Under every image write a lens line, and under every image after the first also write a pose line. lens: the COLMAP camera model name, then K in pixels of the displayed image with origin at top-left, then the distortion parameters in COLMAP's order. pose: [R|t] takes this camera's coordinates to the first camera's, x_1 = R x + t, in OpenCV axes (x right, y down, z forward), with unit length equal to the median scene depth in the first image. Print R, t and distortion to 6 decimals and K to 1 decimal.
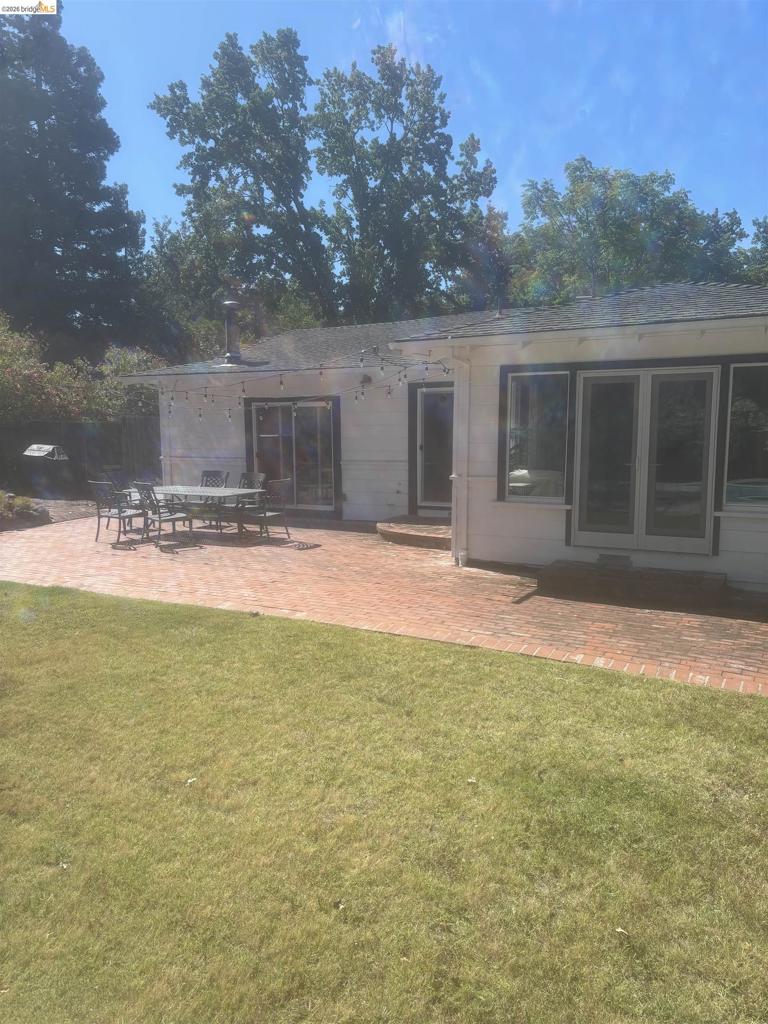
lens RADIAL K [[771.4, 0, 381.5], [0, 771.4, 514.5], [0, 0, 1]] dist [0.056553, -0.065962]
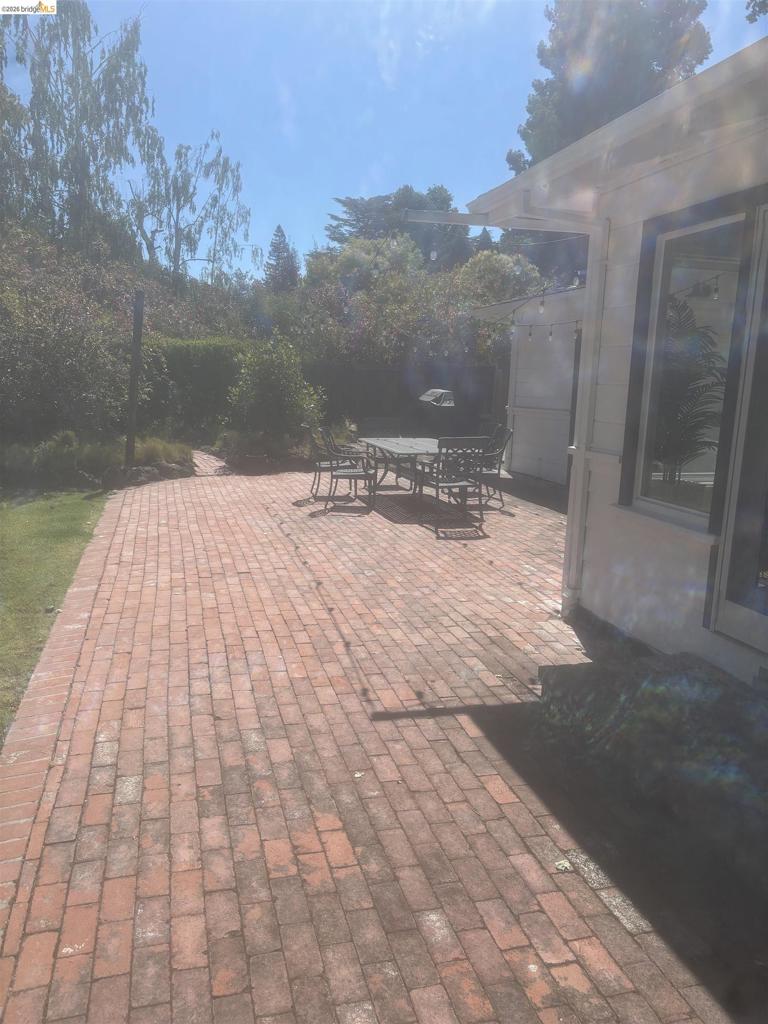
lens RADIAL K [[771.4, 0, 384.9], [0, 771.4, 510.0], [0, 0, 1]] dist [0.056553, -0.065962]
pose [[0.680026, 0.138947, -0.719901, 0.528305], [-0.104213, 0.990227, 0.092681, -0.057950], [0.725744, 0.011998, 0.687861, 0.714046]]
